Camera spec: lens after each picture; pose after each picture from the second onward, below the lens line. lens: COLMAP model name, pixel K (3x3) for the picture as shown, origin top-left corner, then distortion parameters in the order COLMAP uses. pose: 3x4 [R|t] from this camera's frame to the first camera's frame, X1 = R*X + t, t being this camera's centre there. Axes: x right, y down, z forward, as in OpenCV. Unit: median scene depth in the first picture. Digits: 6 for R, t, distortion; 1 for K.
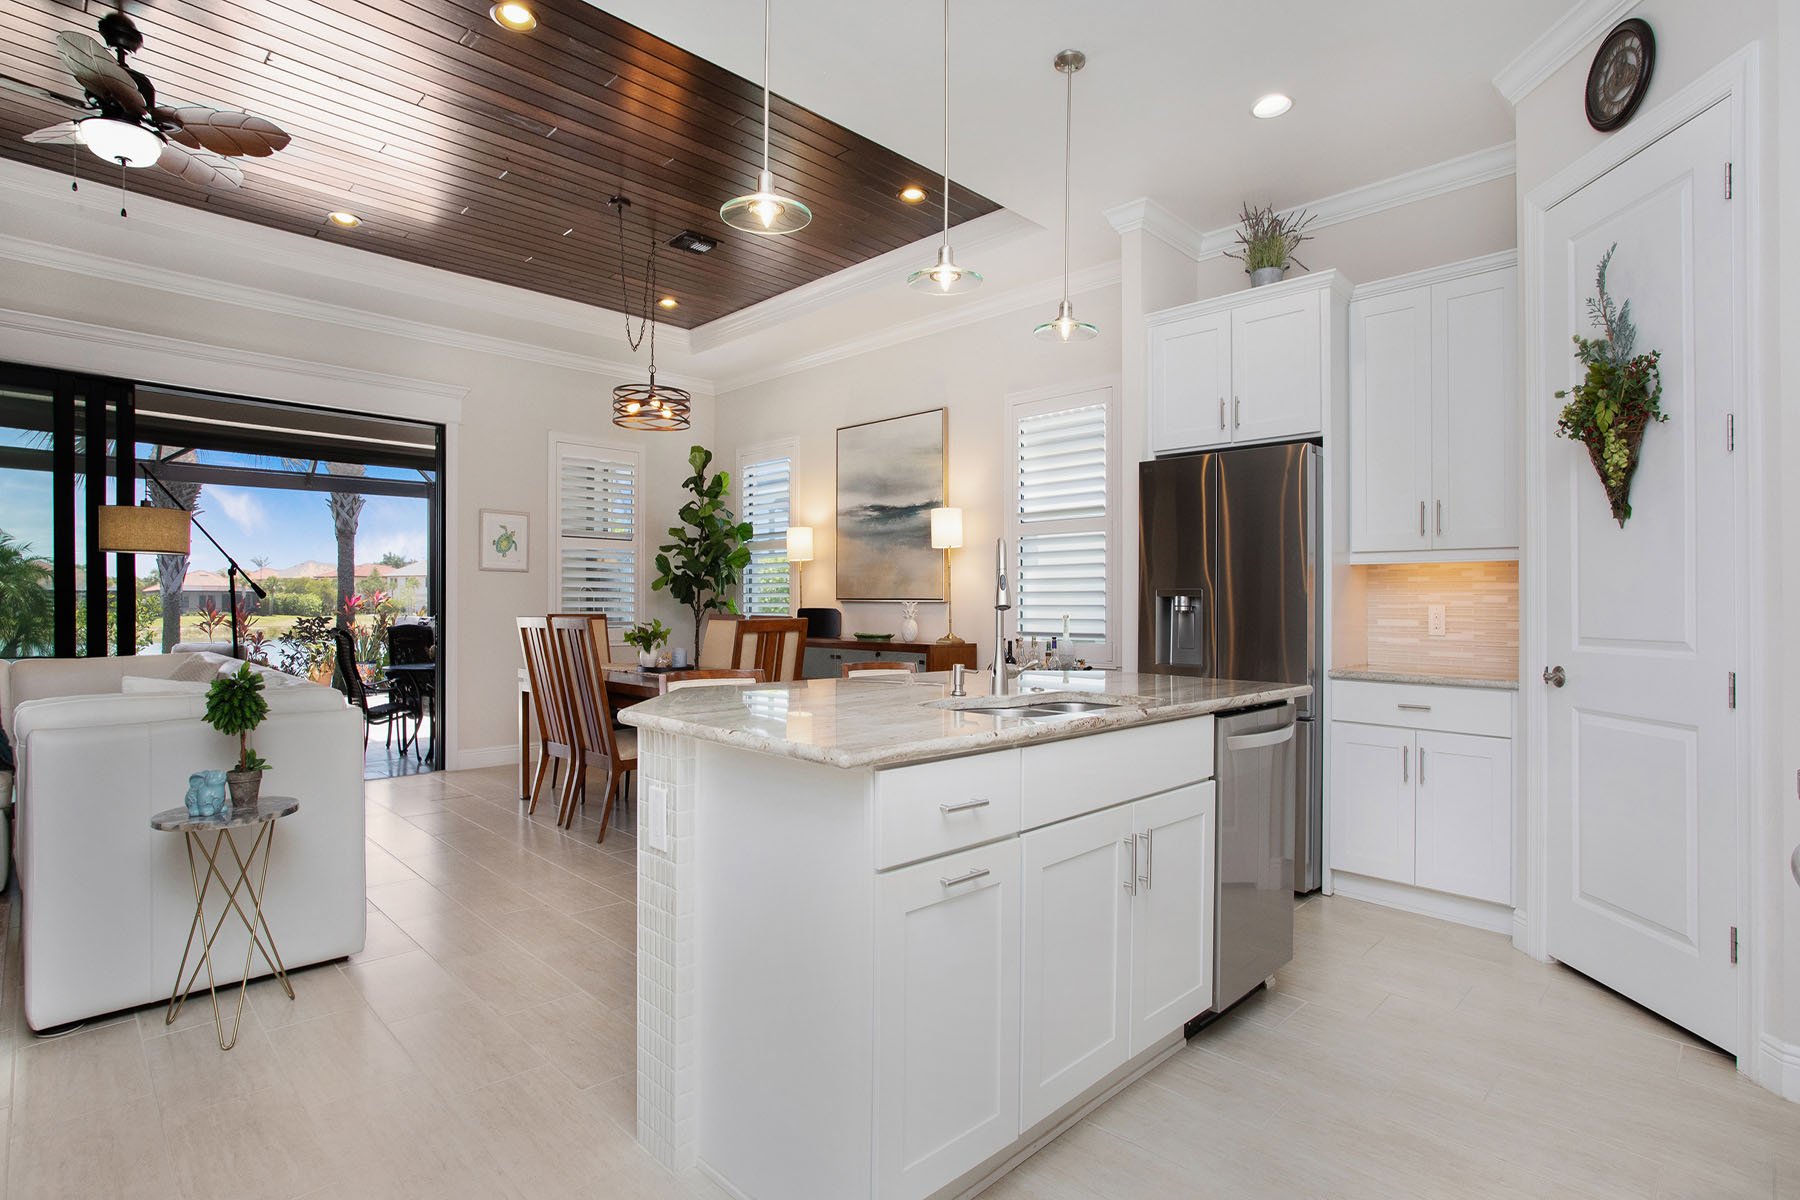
lens RADIAL K [[916.1, 0, 900.0], [0, 916.1, 600.0], [0, 0, 1]] dist [-0.003150, -0.000675]
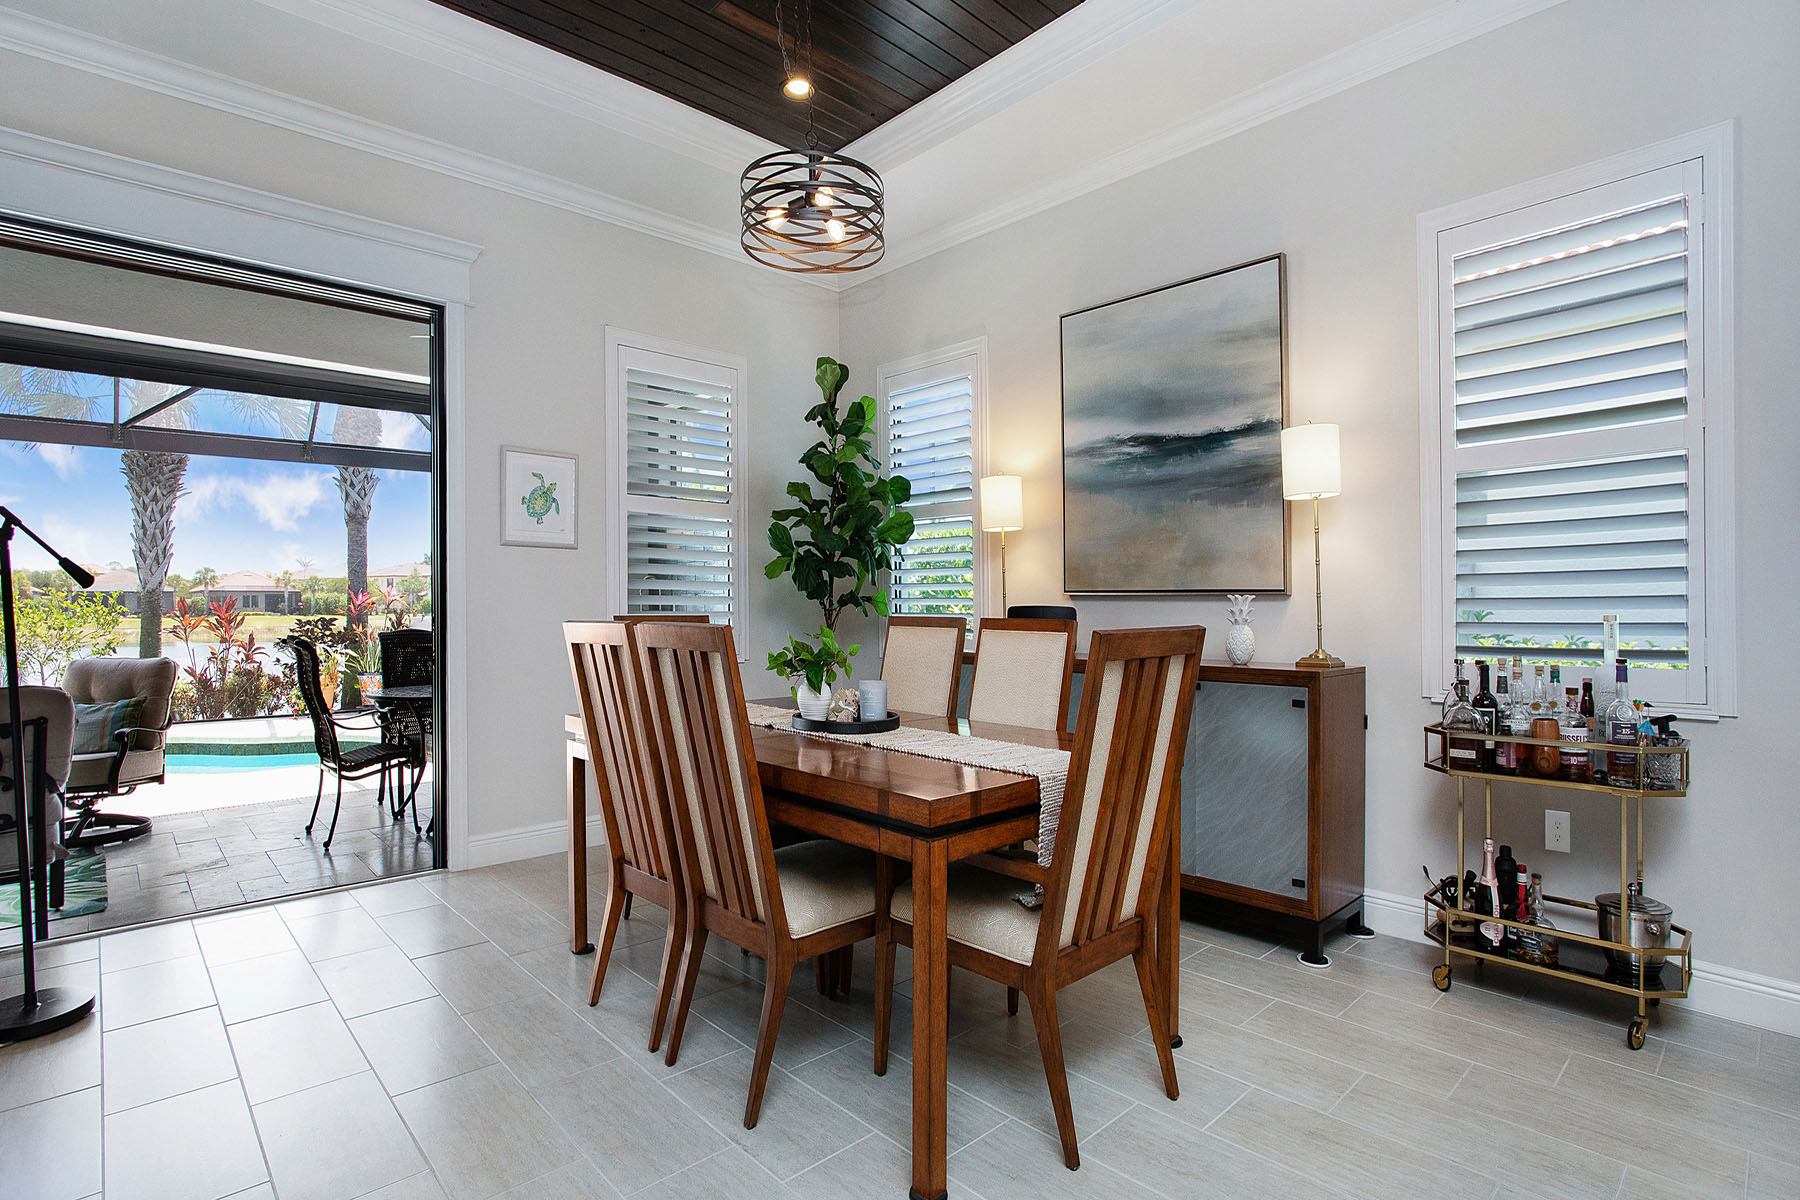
lens RADIAL K [[900.0, 0, 853.5], [0, 900.0, 627.7], [0, 0, 1]] dist [-0.000429, 0.000388]
pose [[0.997158, 0.002107, -0.075305, -0.163267], [0.000179, 0.999540, 0.030335, 0.004688], [0.075335, -0.030262, 0.996699, 0.380572]]
